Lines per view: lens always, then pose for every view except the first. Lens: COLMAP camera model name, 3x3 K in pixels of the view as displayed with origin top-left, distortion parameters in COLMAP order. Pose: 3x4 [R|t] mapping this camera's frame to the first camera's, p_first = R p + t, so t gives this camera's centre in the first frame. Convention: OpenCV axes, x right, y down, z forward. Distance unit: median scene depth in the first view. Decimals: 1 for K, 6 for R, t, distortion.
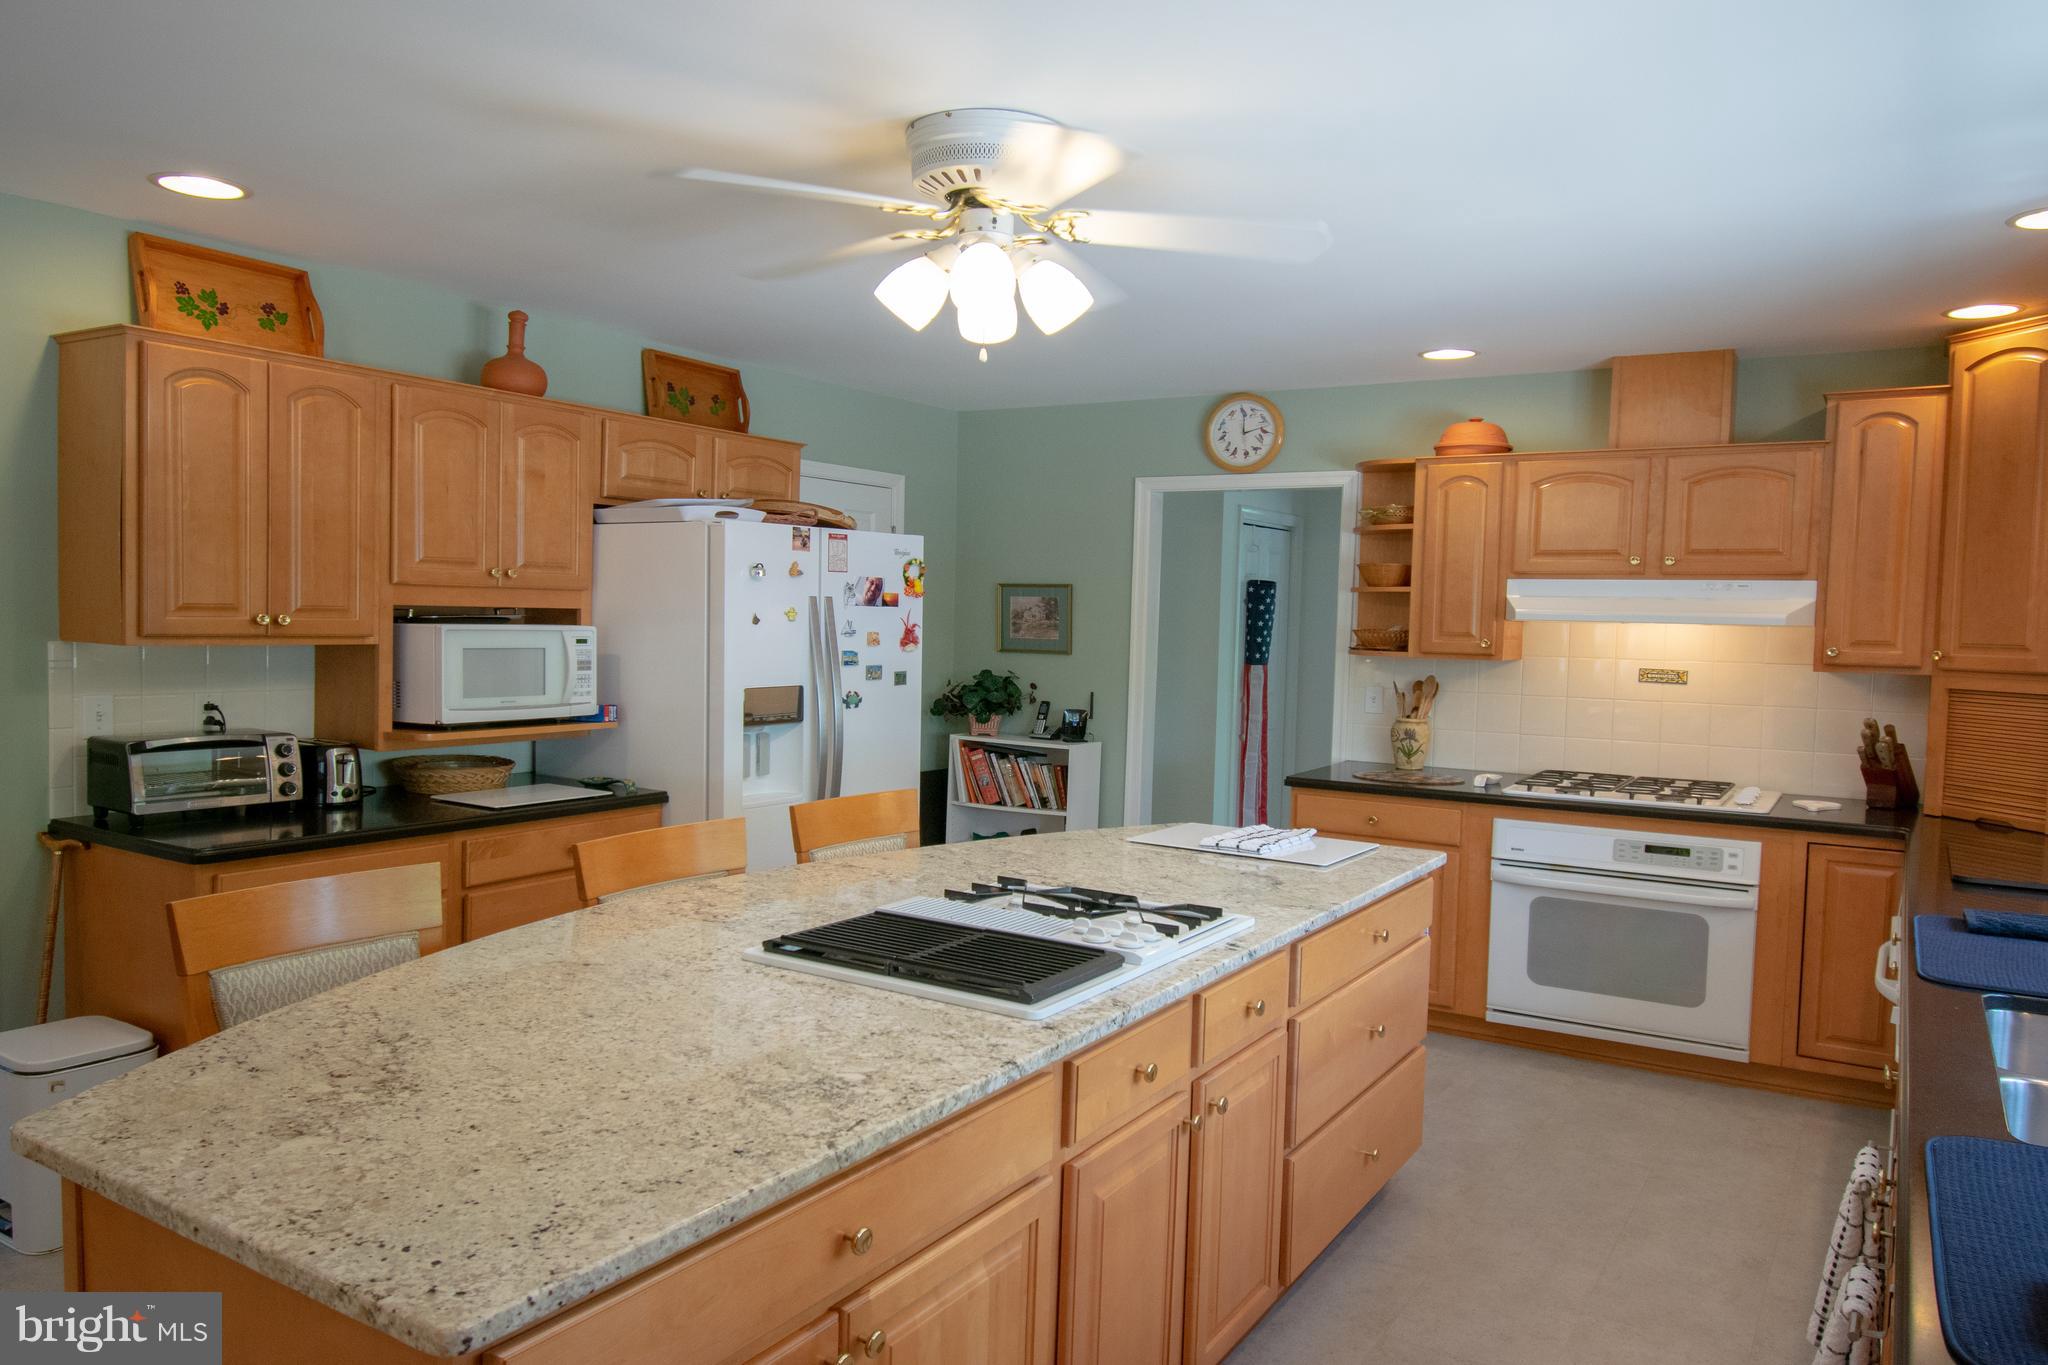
lens RADIAL K [[1389.2, 0, 1024.0], [0, 1389.2, 682.5], [0, 0, 1]] dist [-0.006424, -0.003338]
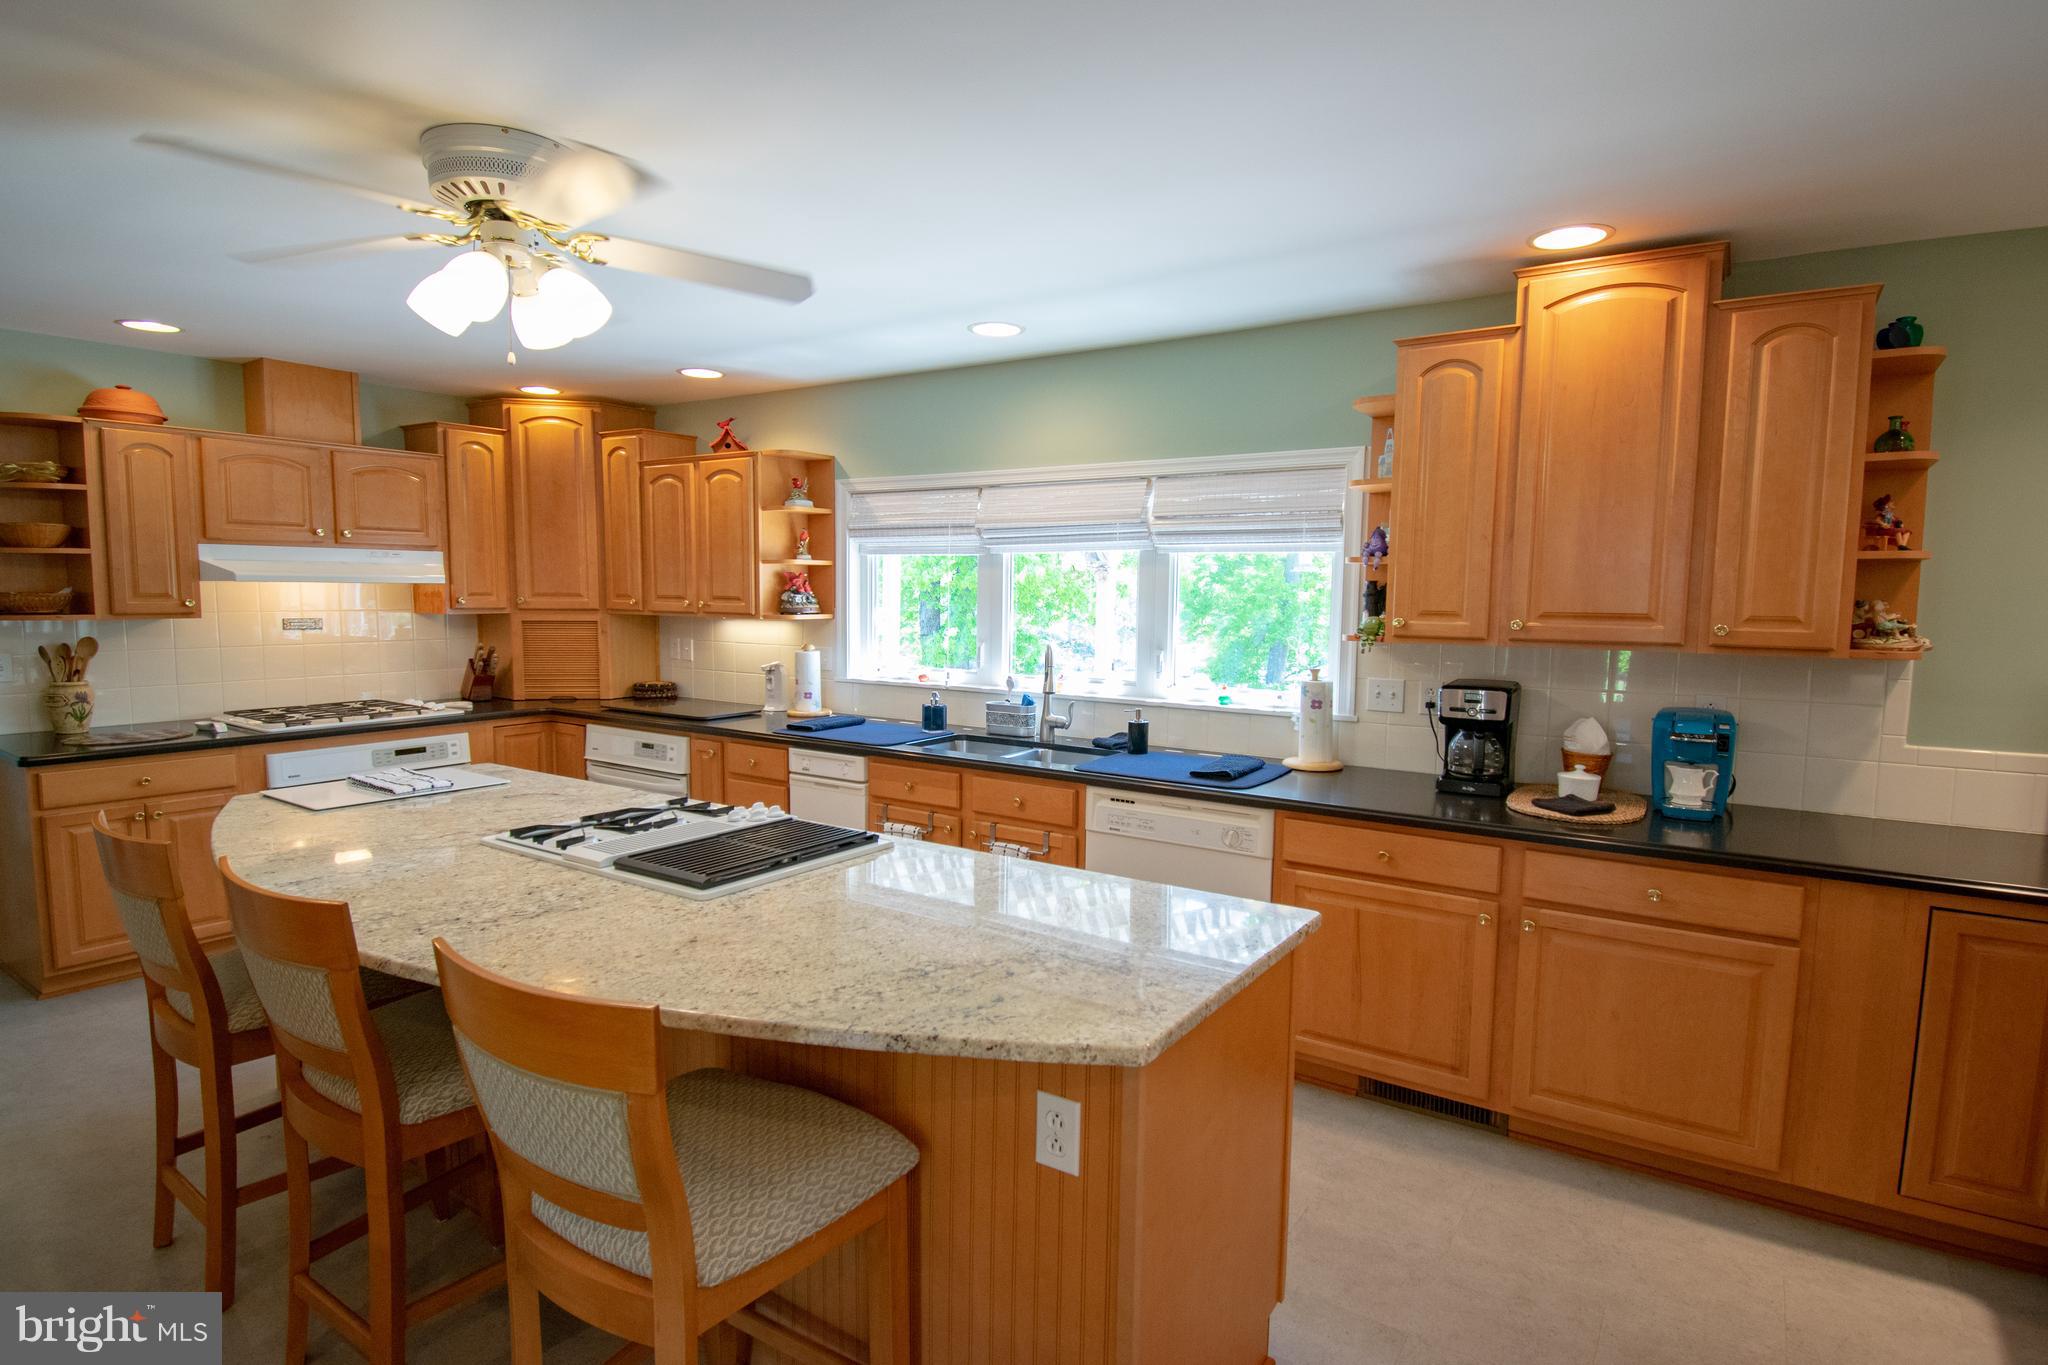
lens RADIAL K [[1083.0, 0, 1024.0], [0, 1083.0, 682.5], [0, 0, 1]] dist [0.000842, 0.000091]
pose [[0.035711, -0.110460, 0.993239, -0.566870], [0.039049, 0.993268, 0.109060, -0.038396], [-0.998599, 0.034890, 0.039784, 0.359583]]
